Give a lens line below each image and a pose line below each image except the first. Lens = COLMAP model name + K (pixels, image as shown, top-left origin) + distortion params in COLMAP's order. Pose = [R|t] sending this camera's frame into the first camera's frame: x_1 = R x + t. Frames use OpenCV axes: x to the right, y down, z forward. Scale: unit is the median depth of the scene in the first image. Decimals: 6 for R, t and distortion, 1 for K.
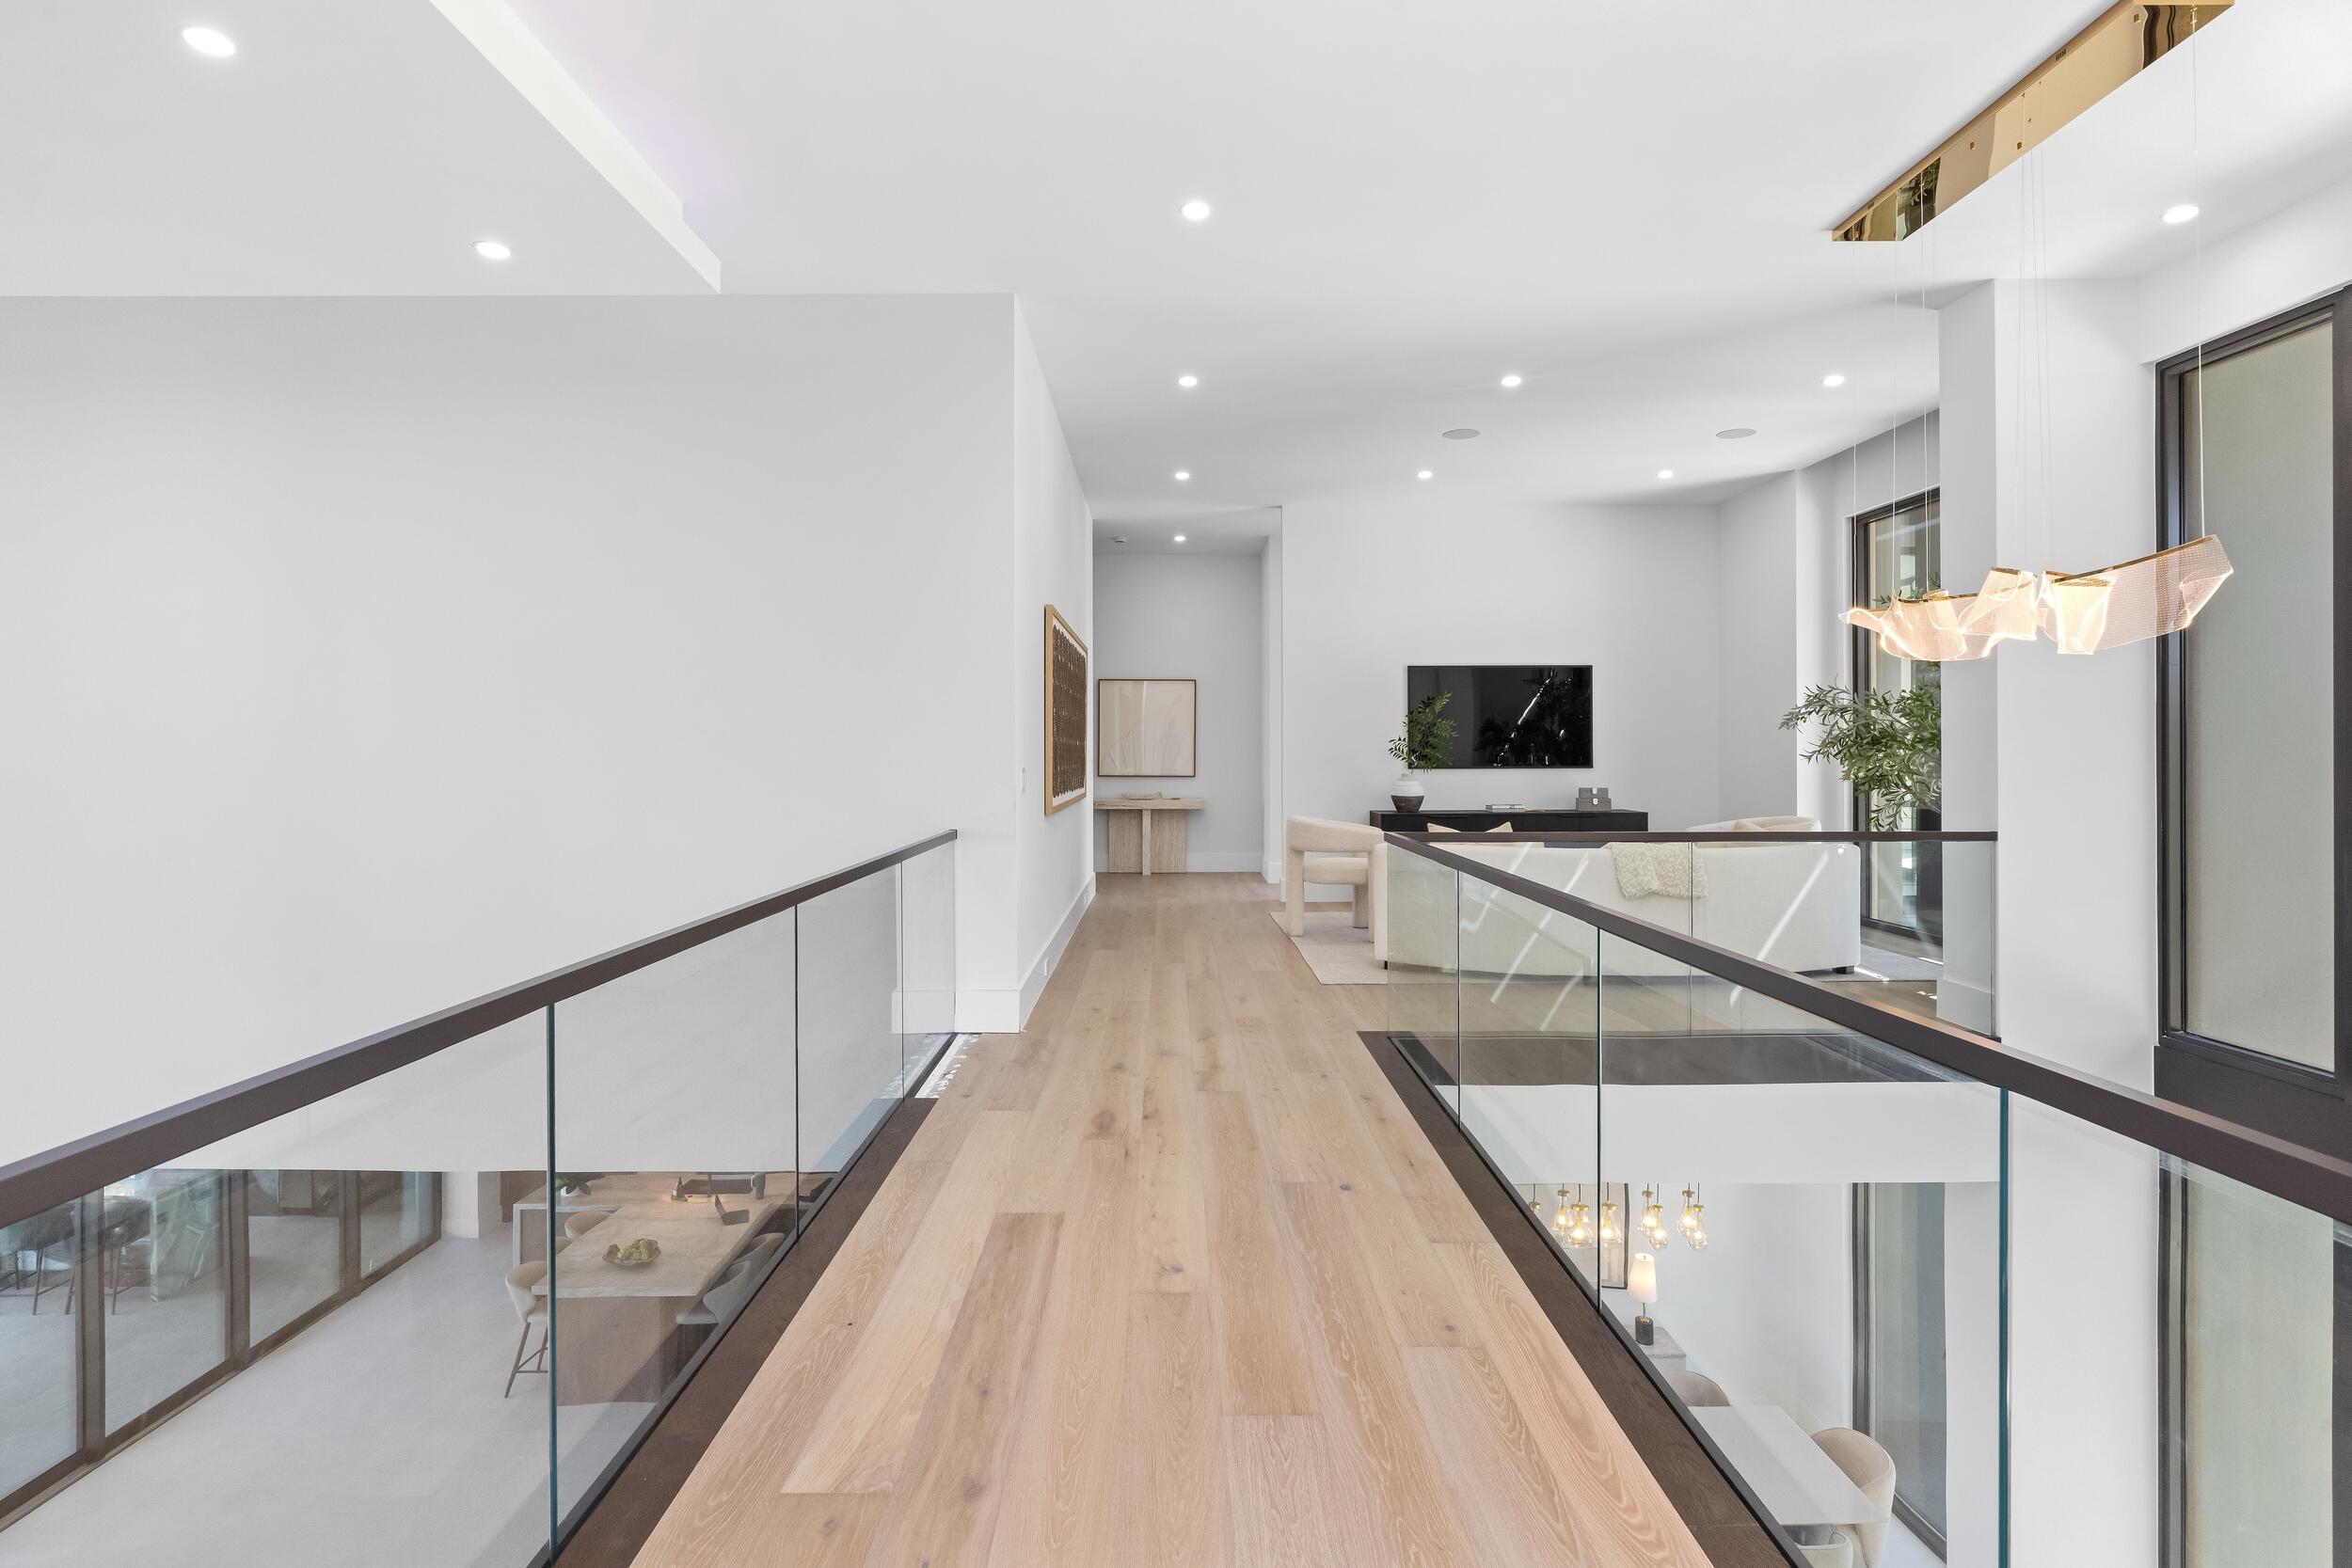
lens RADIAL K [[1156.6, 0, 1181.9], [0, 1156.6, 760.5], [0, 0, 1]] dist [-0.008676, 0.004620]
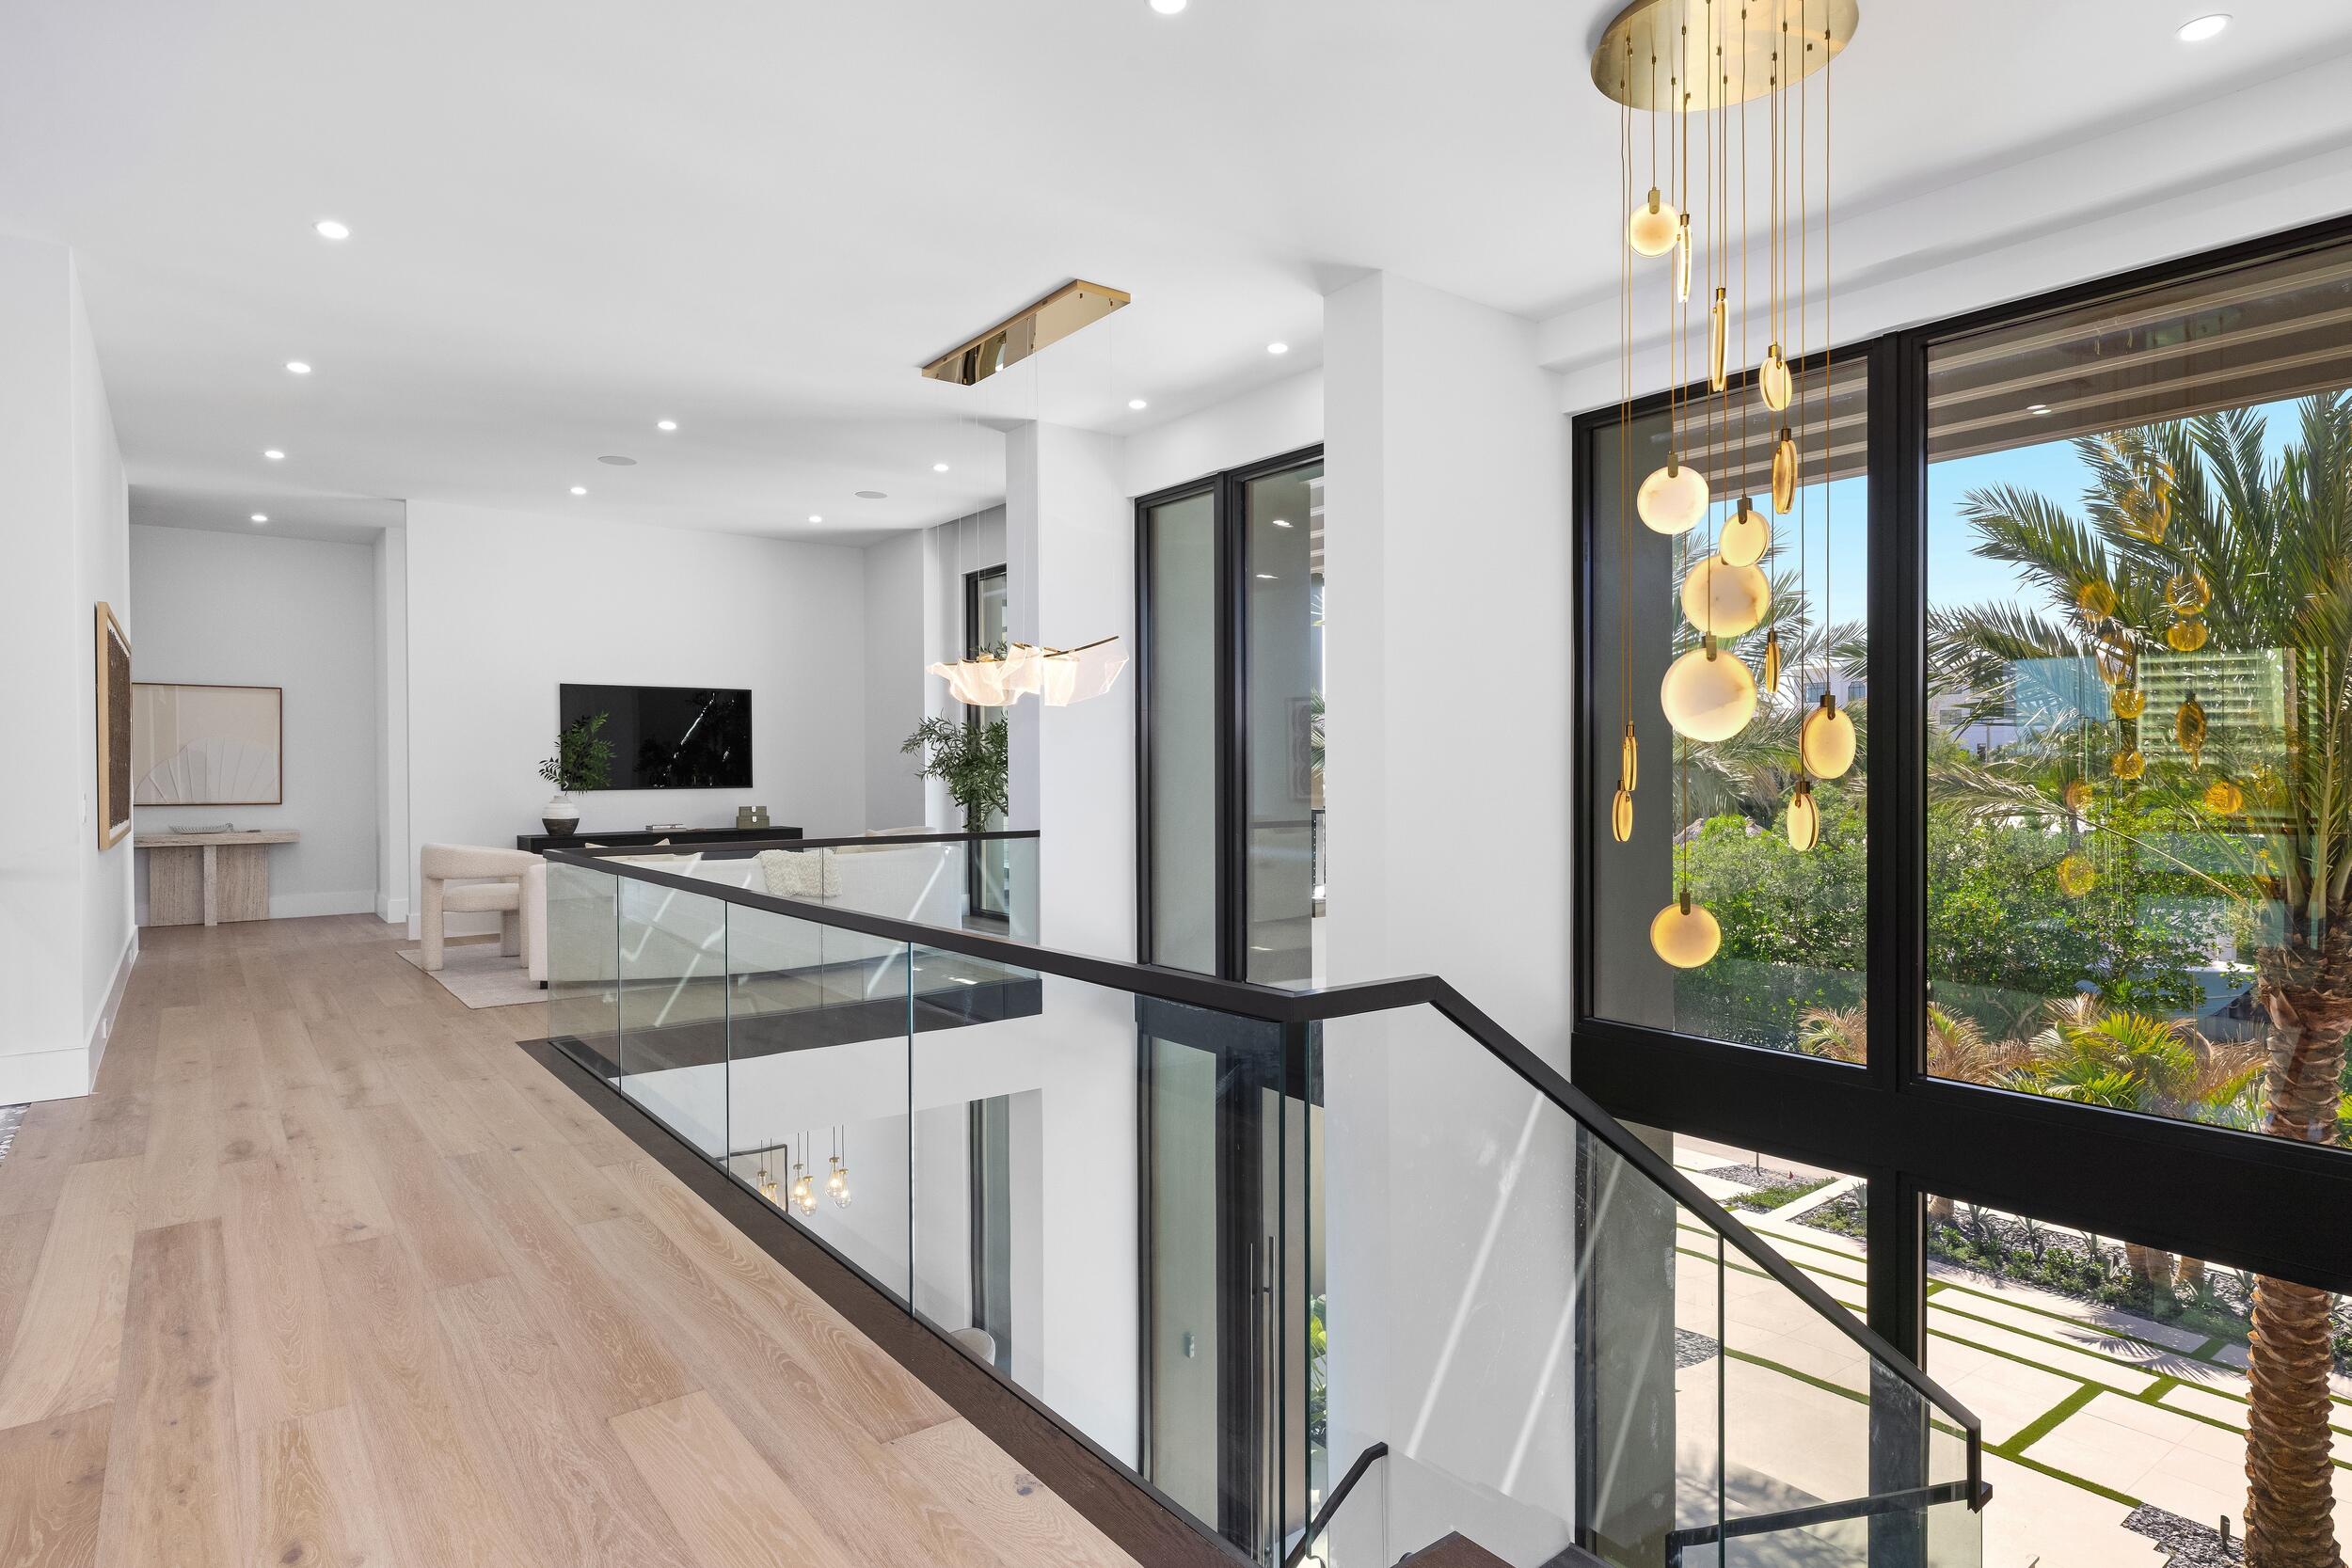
lens RADIAL K [[1299.0, 0, 1184.6], [0, 1299.0, 776.0], [0, 0, 1]] dist [-0.003375, 0.002208]
pose [[0.797701, -0.006311, 0.603020, -0.061632], [0.008799, 0.999961, -0.001175, 0.001227], [-0.602989, 0.006244, 0.797725, -0.256226]]
